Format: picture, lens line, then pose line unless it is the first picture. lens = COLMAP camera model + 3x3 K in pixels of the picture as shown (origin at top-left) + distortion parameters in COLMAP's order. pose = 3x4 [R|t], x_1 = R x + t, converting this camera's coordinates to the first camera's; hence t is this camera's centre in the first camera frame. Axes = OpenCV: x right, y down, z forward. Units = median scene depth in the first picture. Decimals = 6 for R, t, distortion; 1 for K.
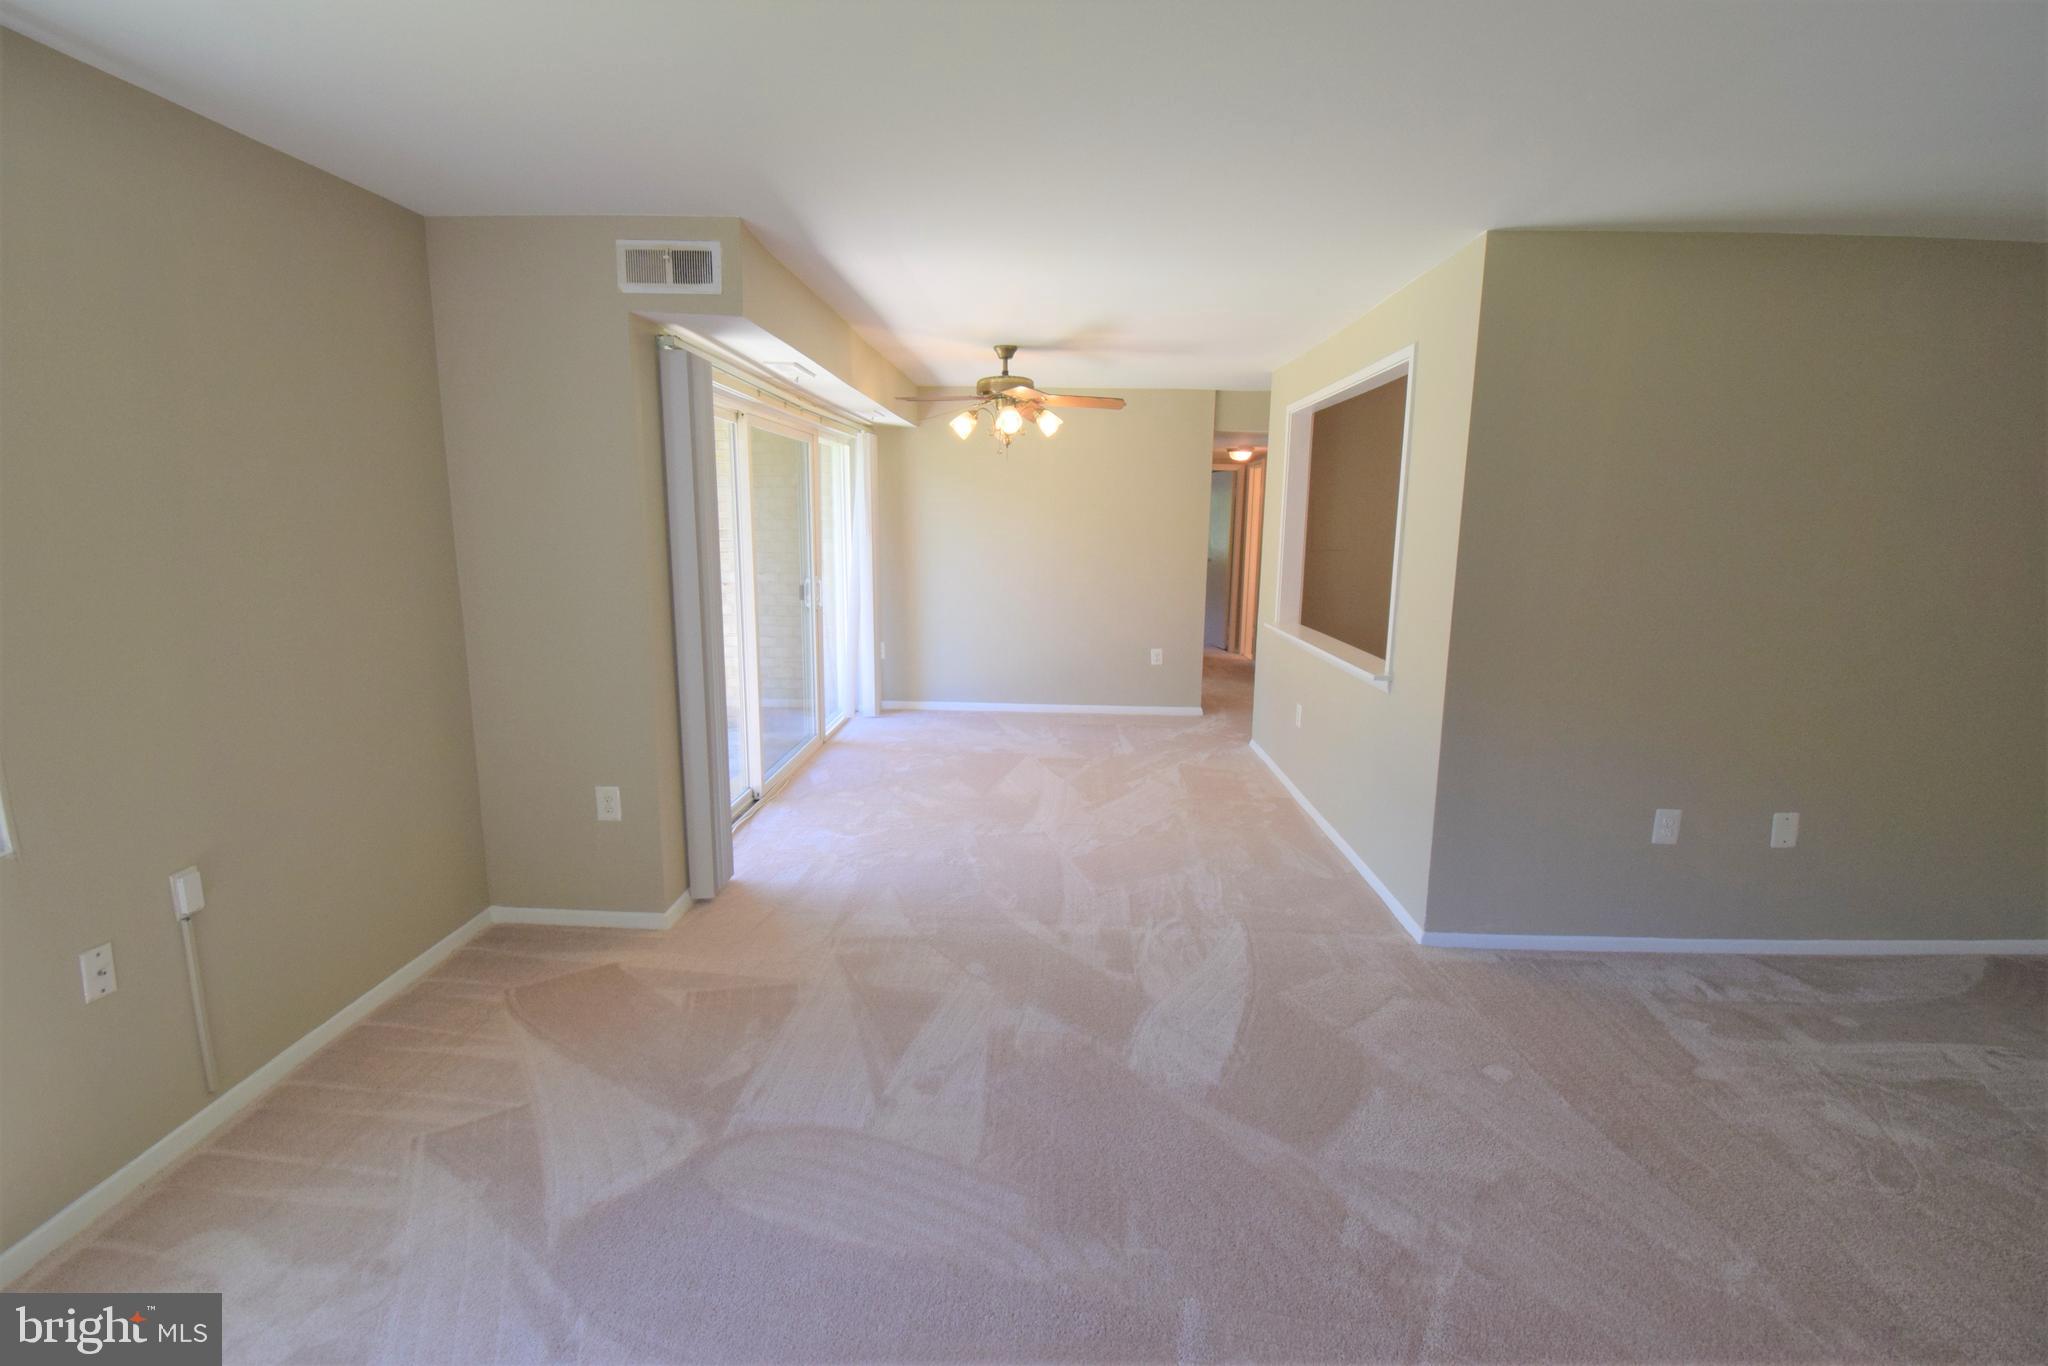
lens RADIAL K [[904.5, 0, 1016.7], [0, 904.5, 674.6], [0, 0, 1]] dist [0.021370, -0.028155]
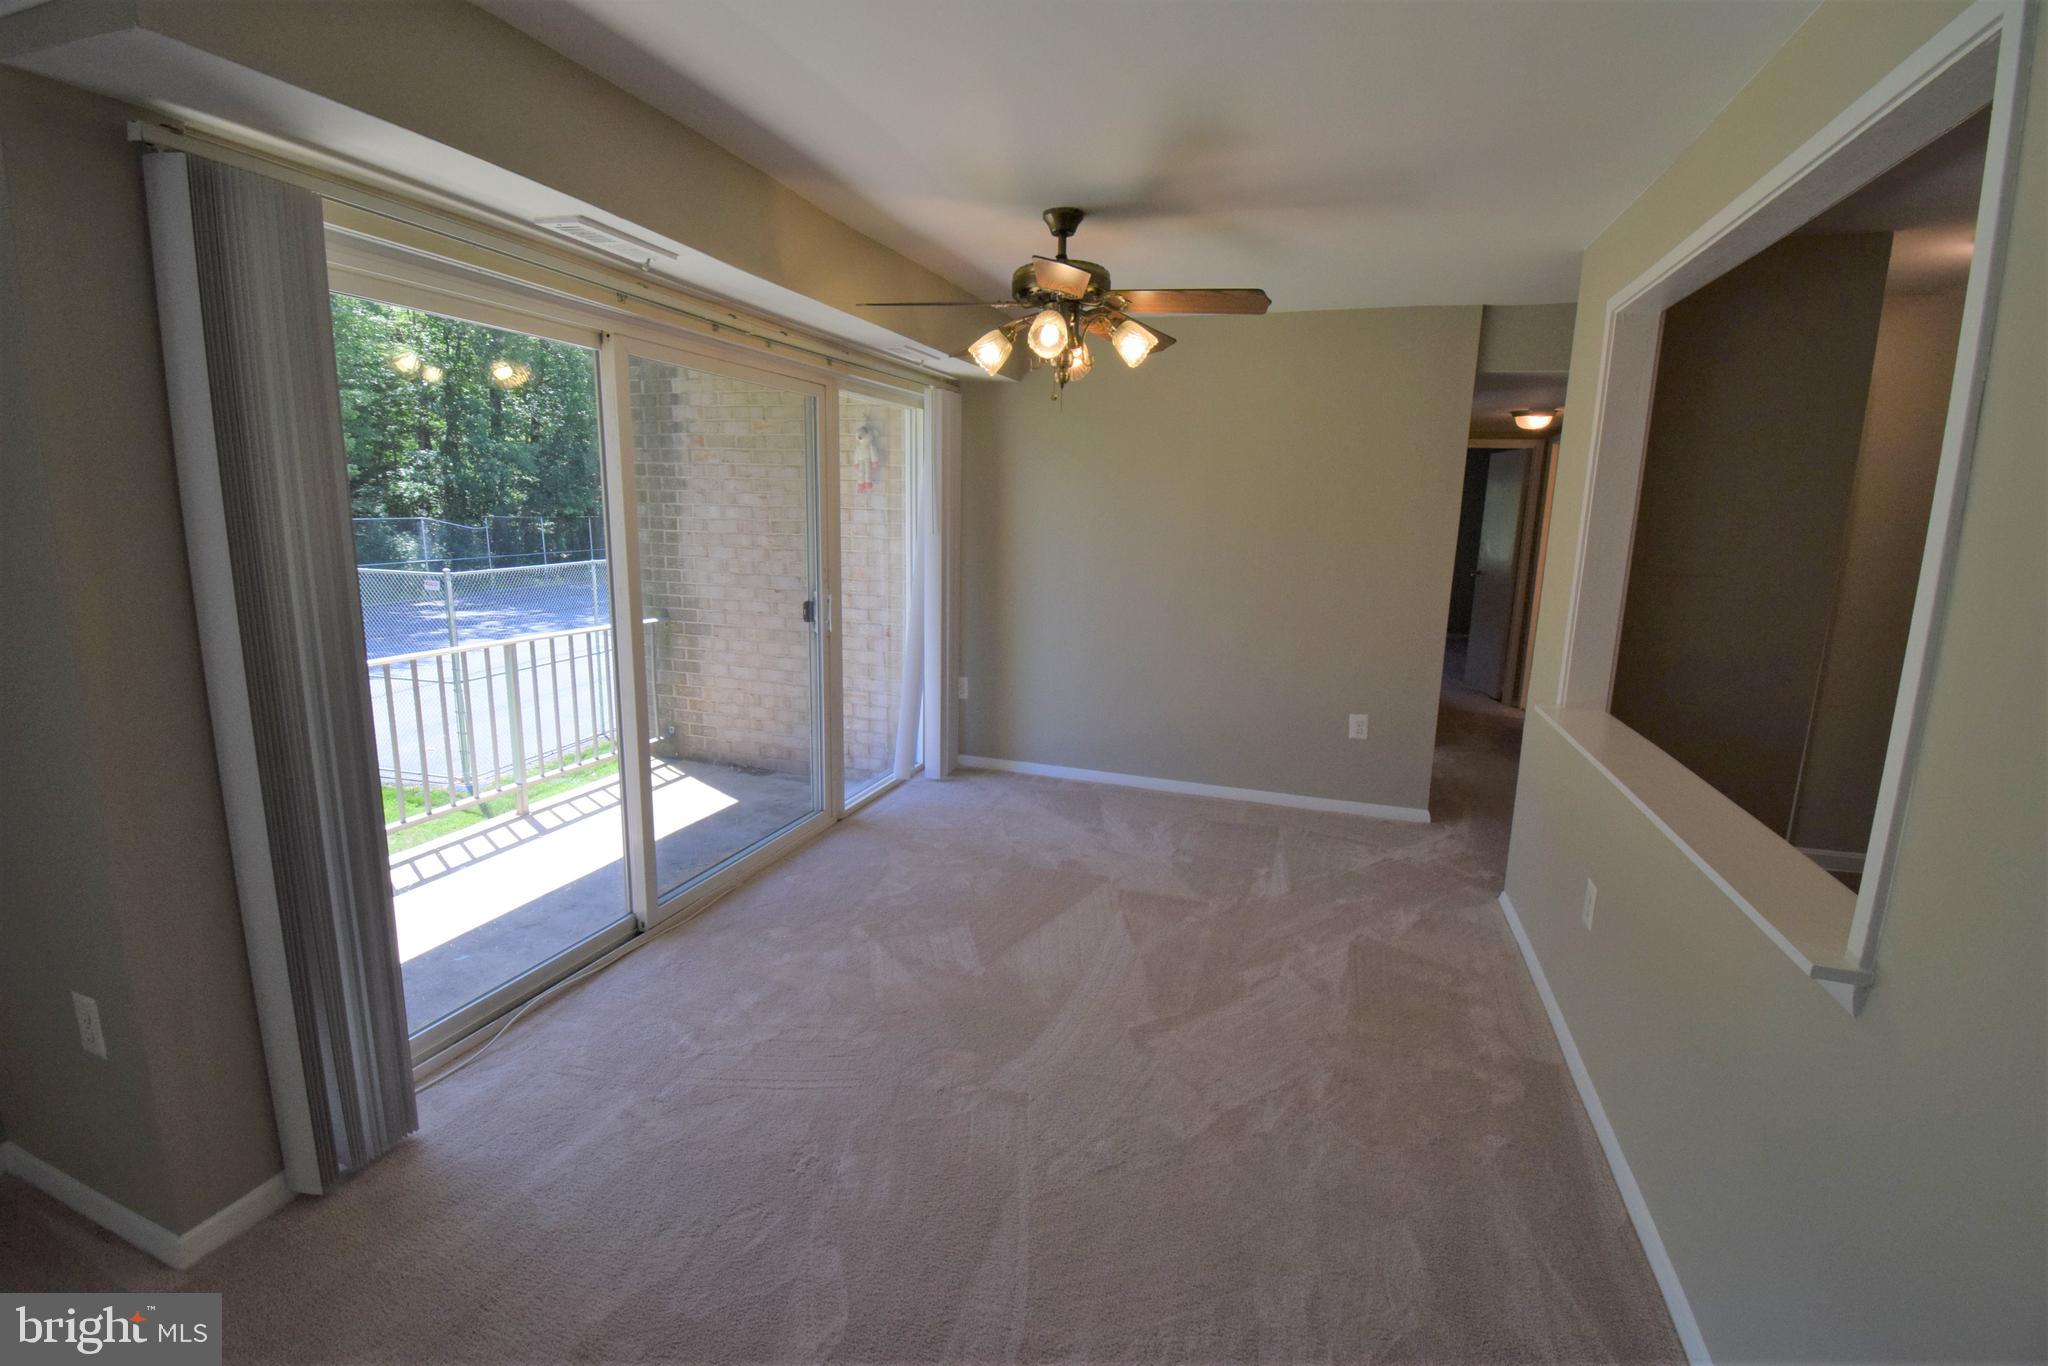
lens RADIAL K [[903.3, 0, 1019.9], [0, 903.3, 675.4], [0, 0, 1]] dist [0.022114, -0.026235]
pose [[0.957750, 0.061881, -0.280867, 0.215677], [-0.060491, 0.998076, 0.013622, -0.106012], [0.281169, 0.003944, 0.959650, 0.646510]]
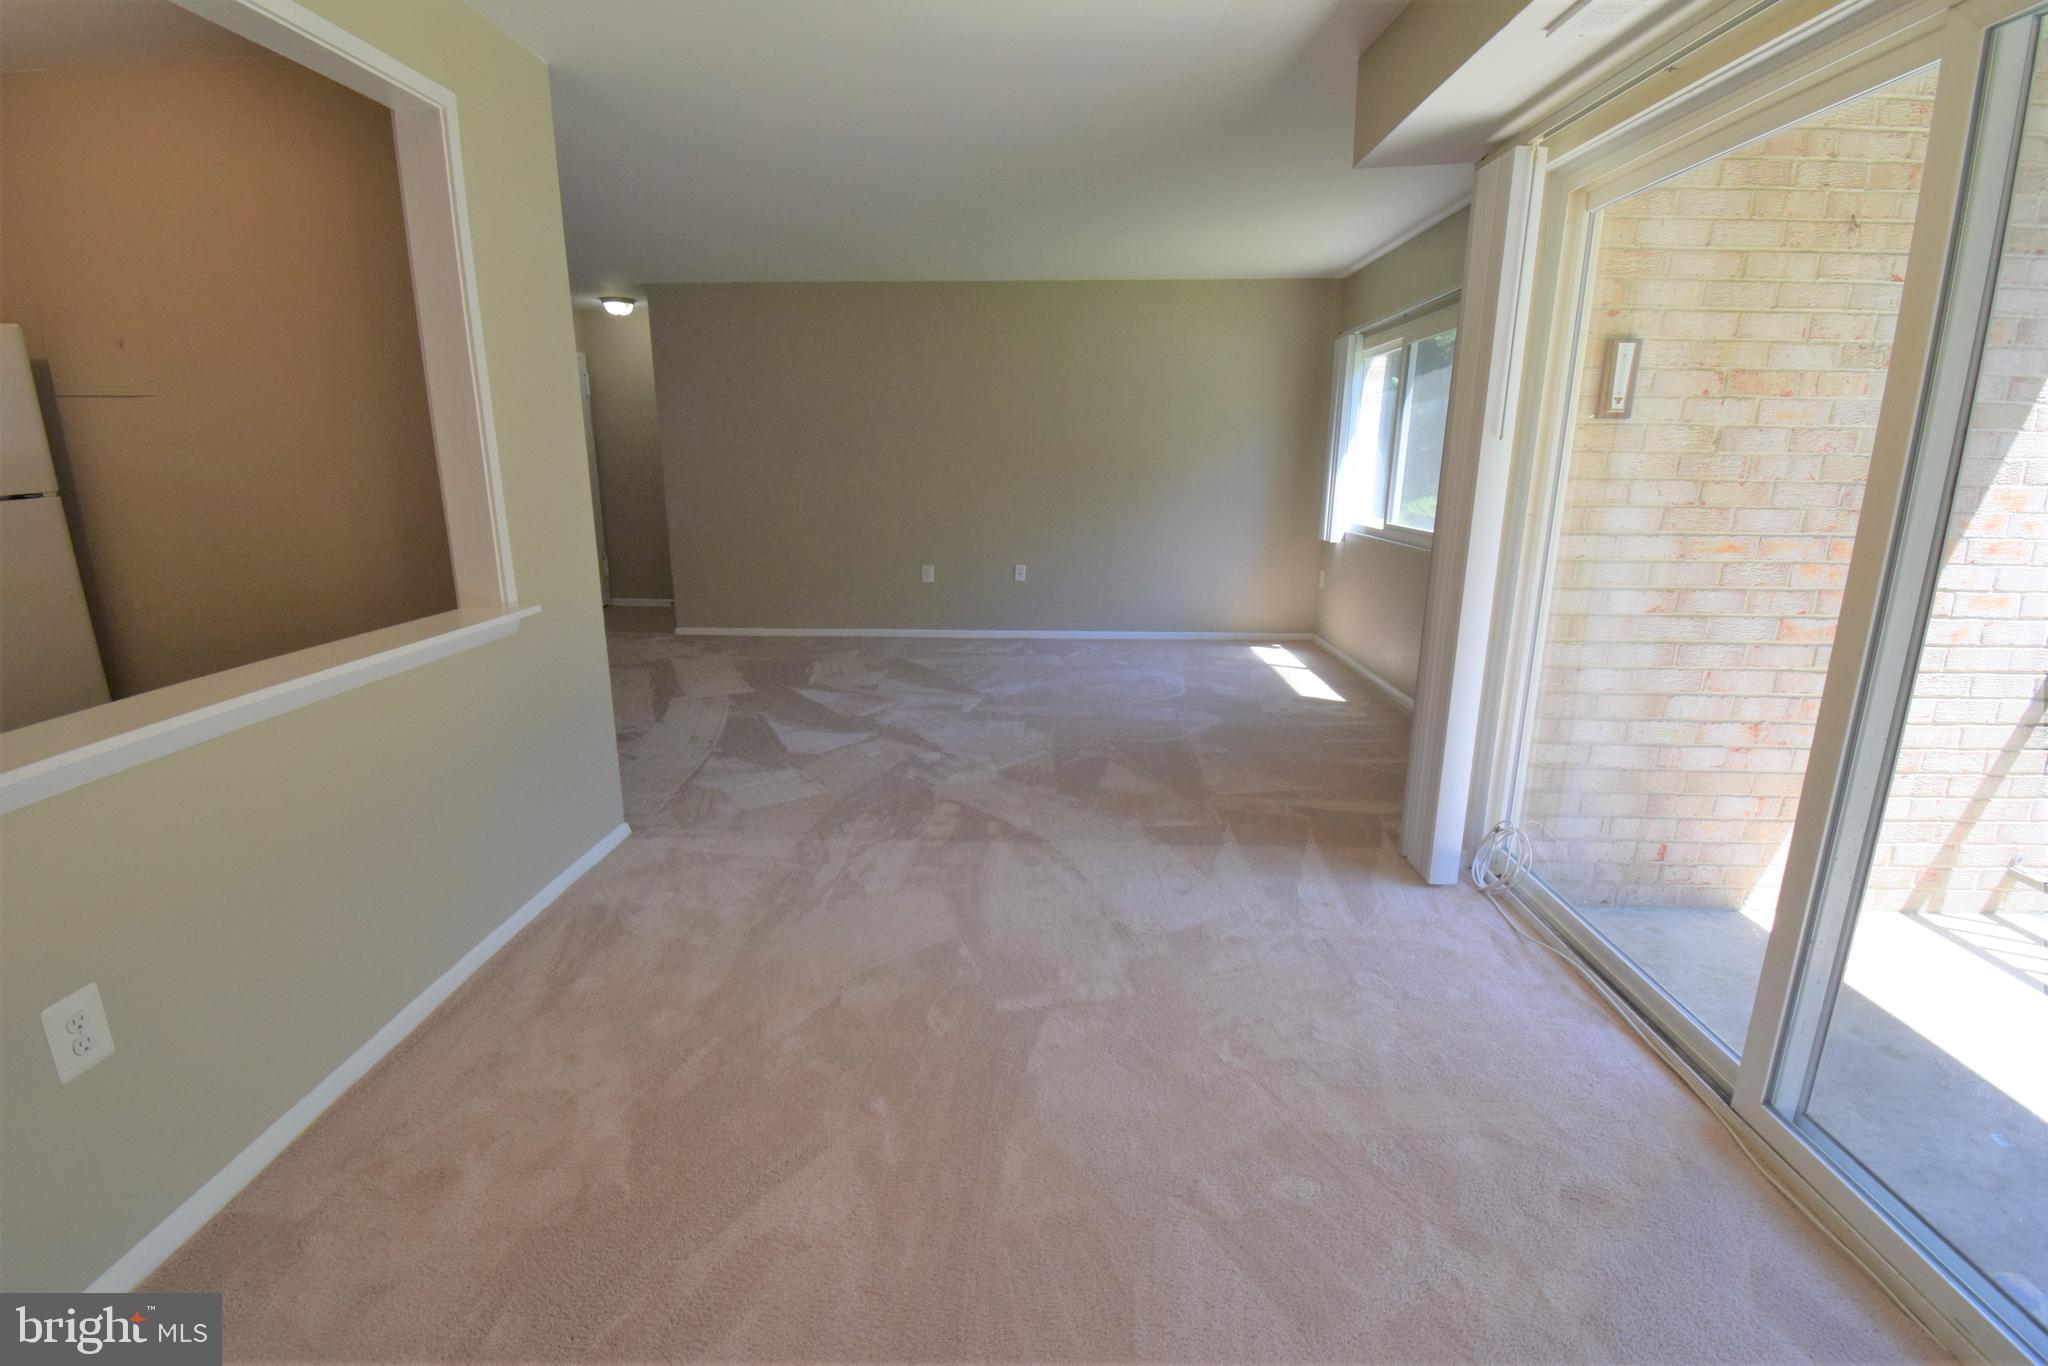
lens RADIAL K [[904.5, 0, 1016.7], [0, 904.5, 674.6], [0, 0, 1]] dist [0.021370, -0.028155]
pose [[-0.999872, -0.011958, -0.010653, 0.039048], [-0.015223, 0.916243, 0.400334, -0.260025], [0.004973, 0.400445, -0.916307, 1.845903]]
